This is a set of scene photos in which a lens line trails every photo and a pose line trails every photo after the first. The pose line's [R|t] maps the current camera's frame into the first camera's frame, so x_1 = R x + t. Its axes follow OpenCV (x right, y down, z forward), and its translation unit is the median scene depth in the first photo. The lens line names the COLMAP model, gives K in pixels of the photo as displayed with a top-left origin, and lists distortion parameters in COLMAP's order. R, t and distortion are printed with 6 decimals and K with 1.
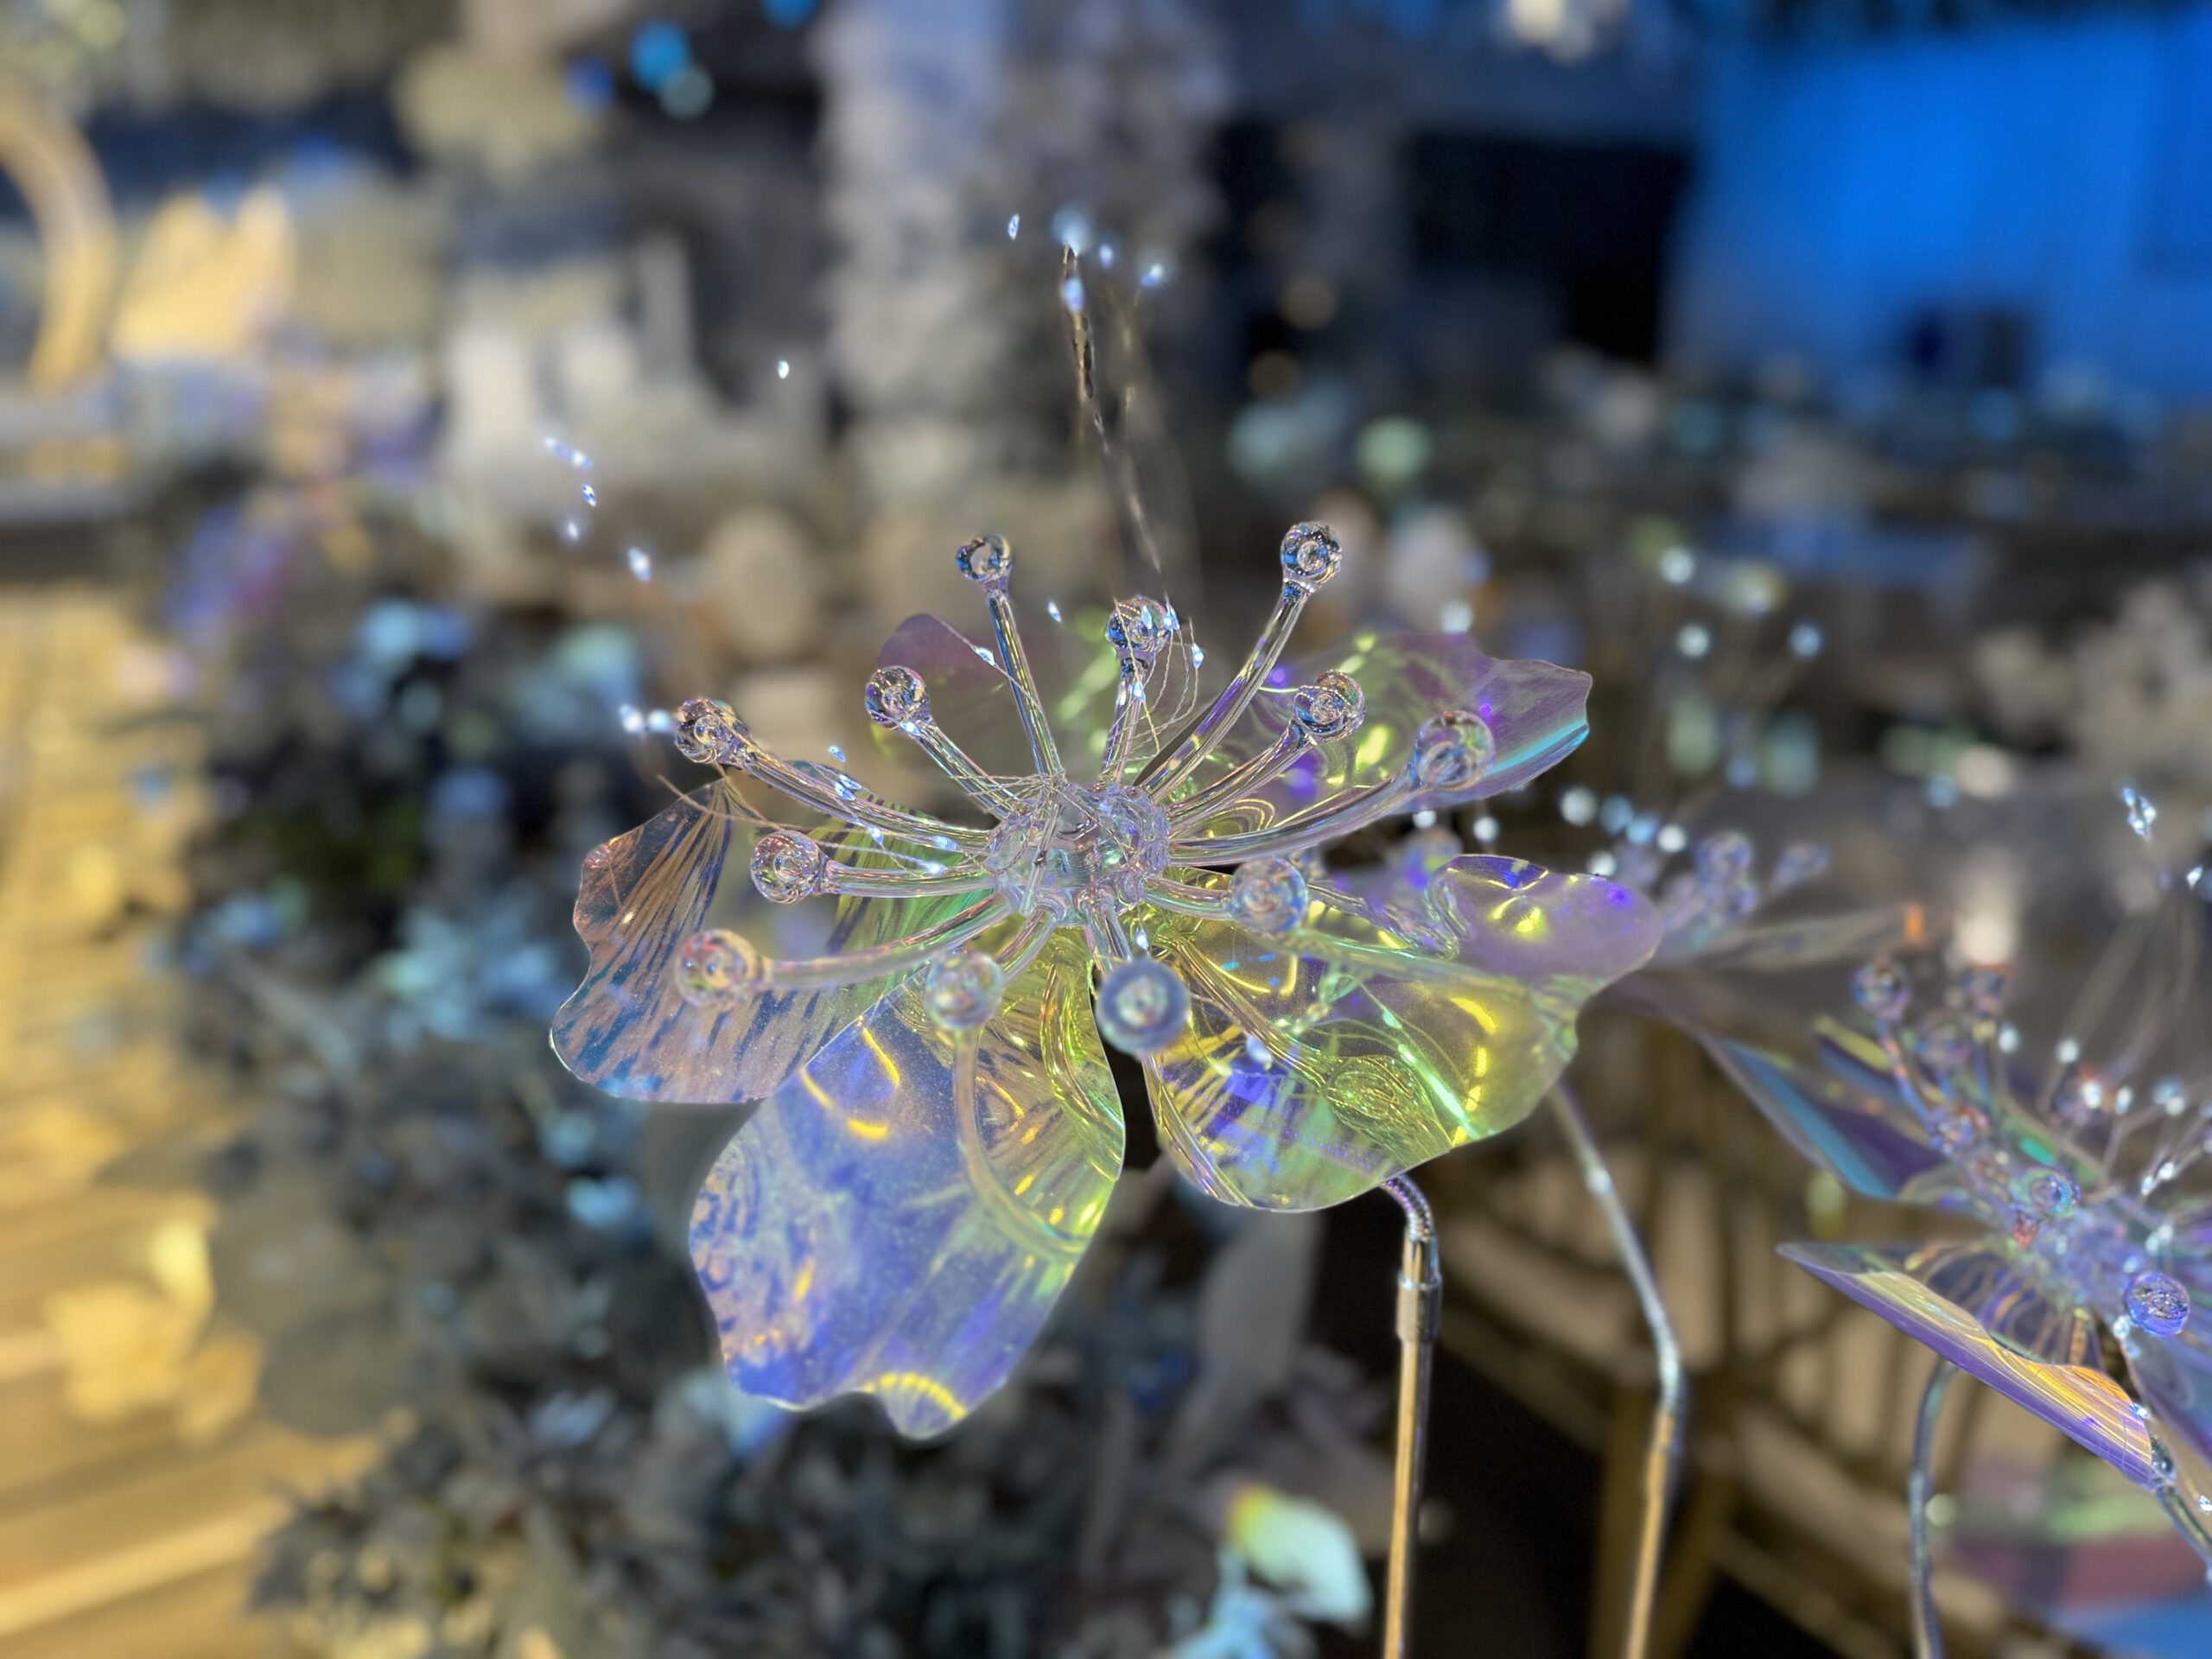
lens RADIAL K [[1549.1, 0, 1106.0], [0, 1549.1, 829.5], [0, 0, 1]] dist [-0.001858, -0.007928]
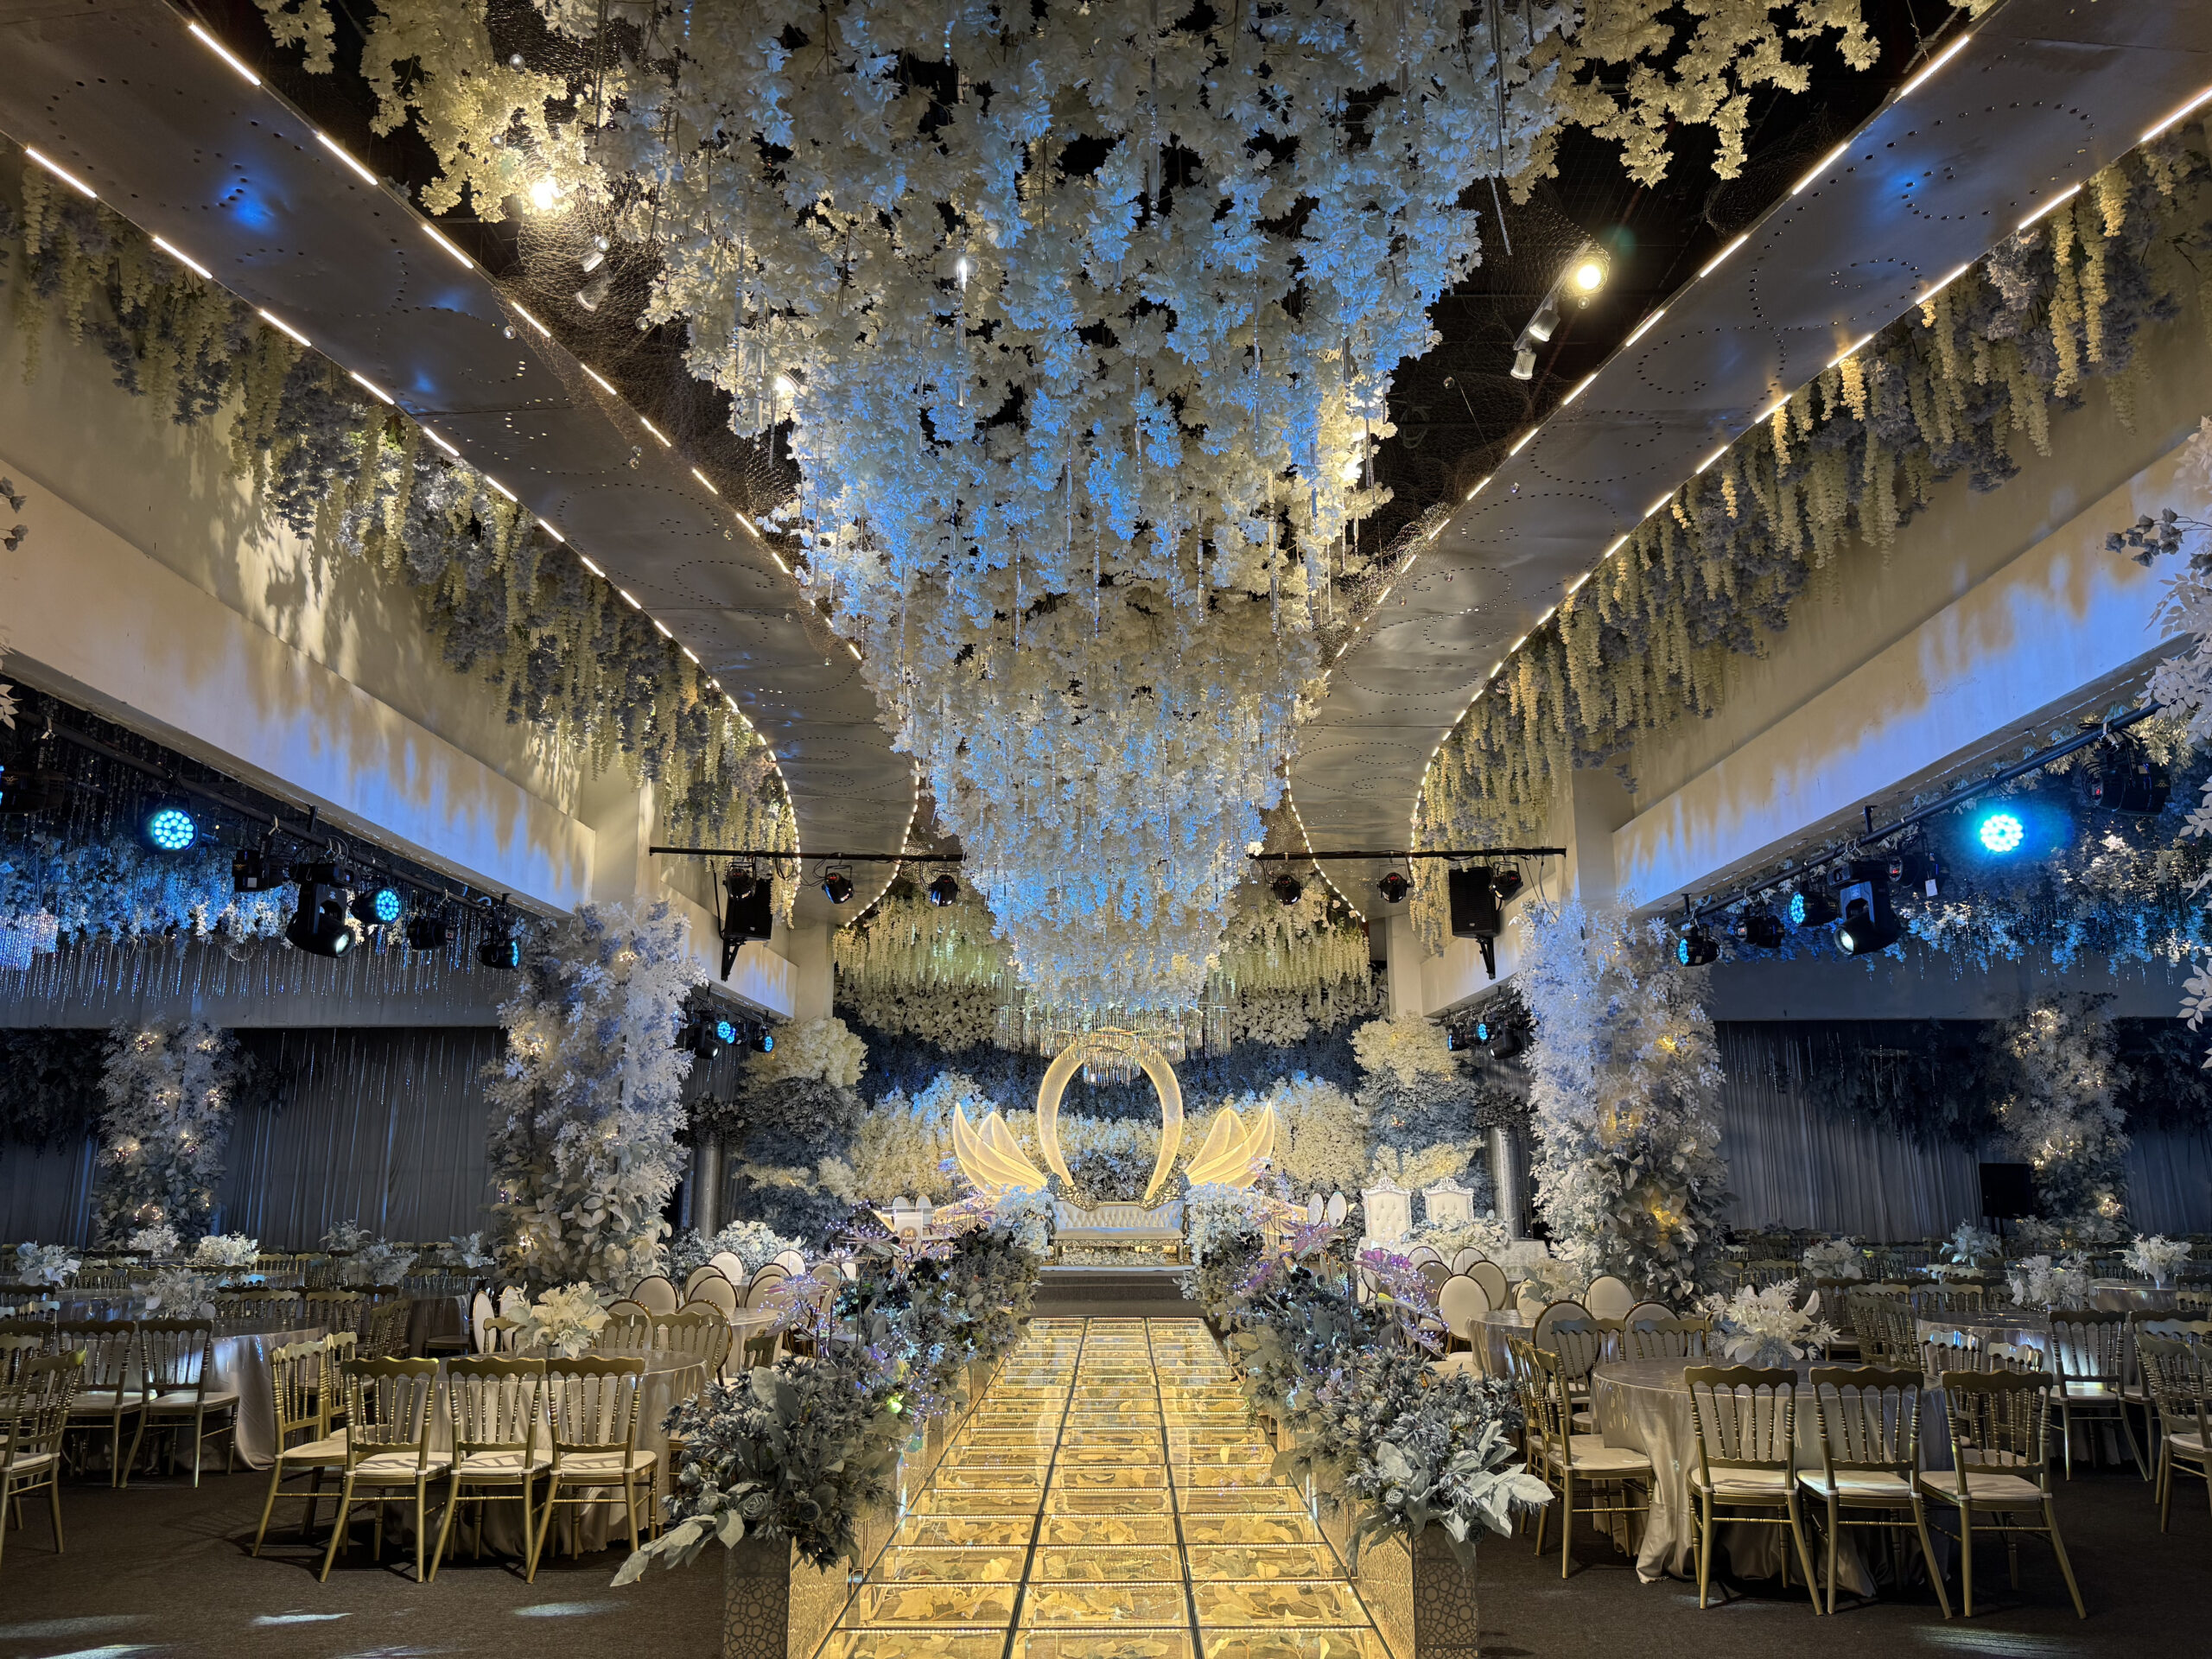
lens RADIAL K [[1549.1, 0, 1106.0], [0, 1549.1, 829.5], [0, 0, 1]] dist [-0.001858, -0.007928]
pose [[0.854711, -0.086055, -0.511921, 0.201162], [-0.191459, 0.864377, -0.464968, 0.164610], [0.482506, 0.495425, 0.722317, -0.475684]]
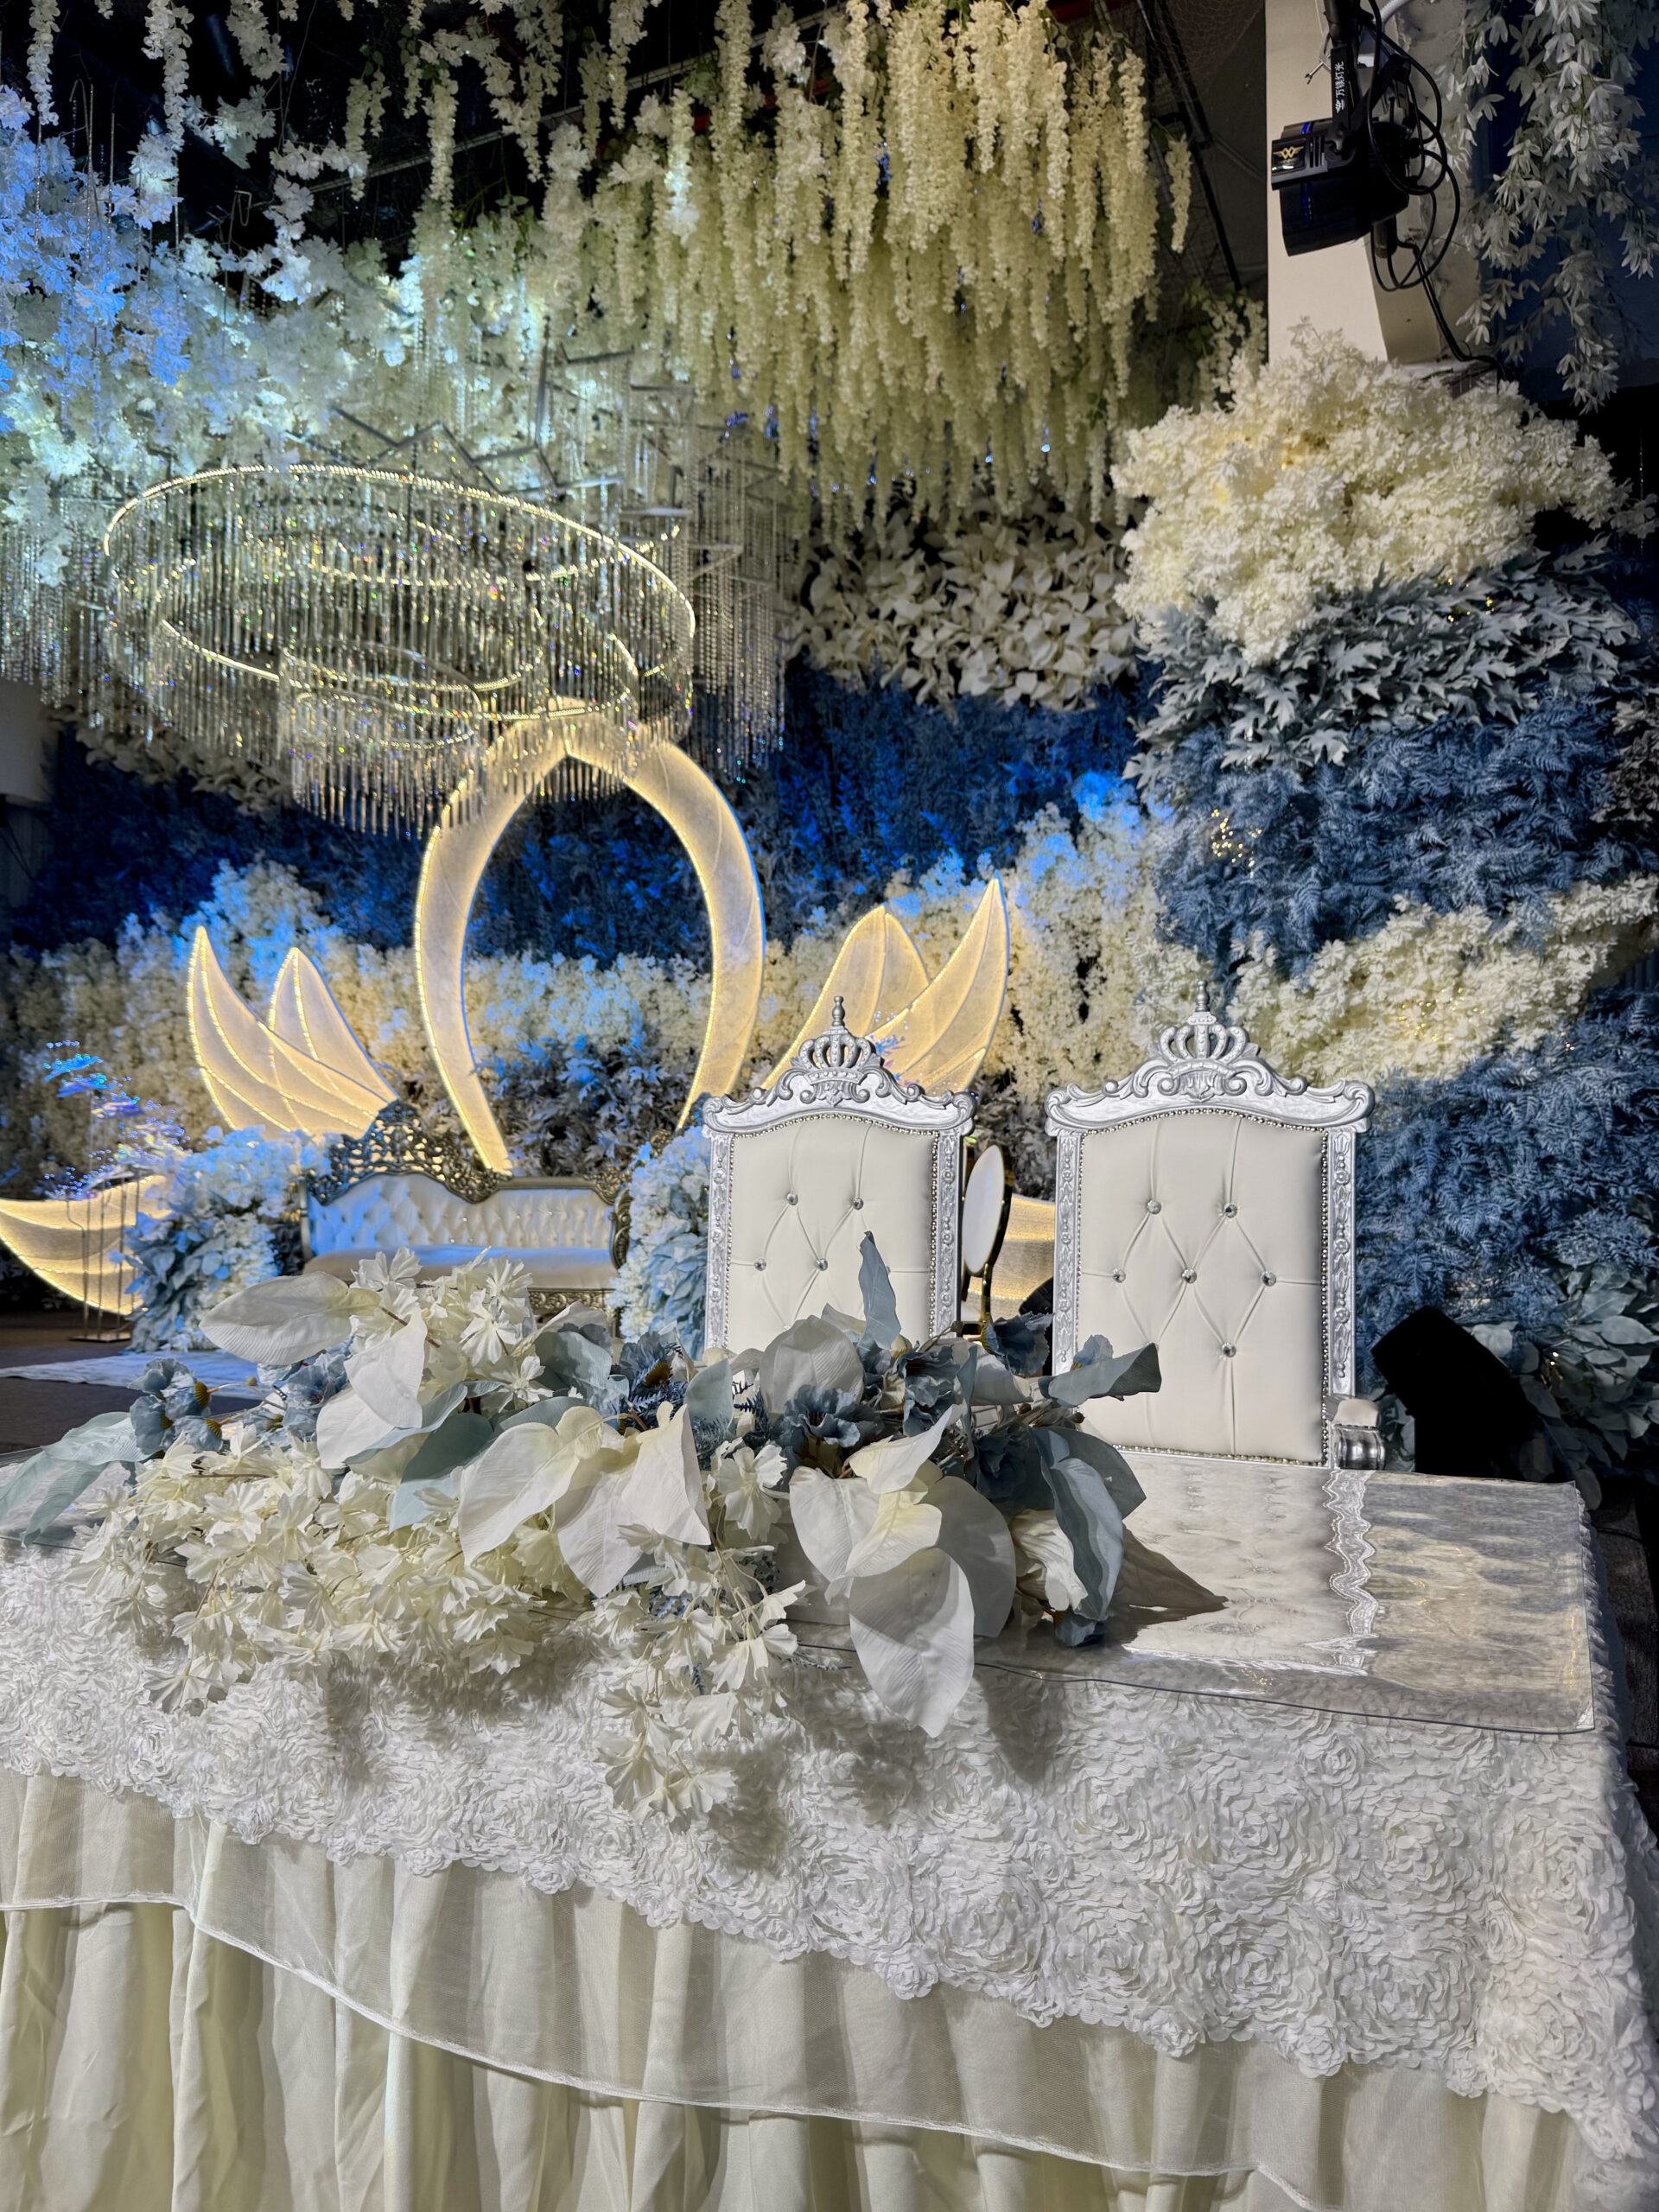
lens RADIAL K [[1625.0, 0, 829.5], [0, 1625.0, 1106.0], [0, 0, 1]] dist [-0.001515, -0.000397]
pose [[0.588869, -0.005575, -0.808209, -0.142634], [-0.295908, 0.929059, -0.222010, -0.212933], [0.752111, 0.369891, 0.545444, 0.749942]]
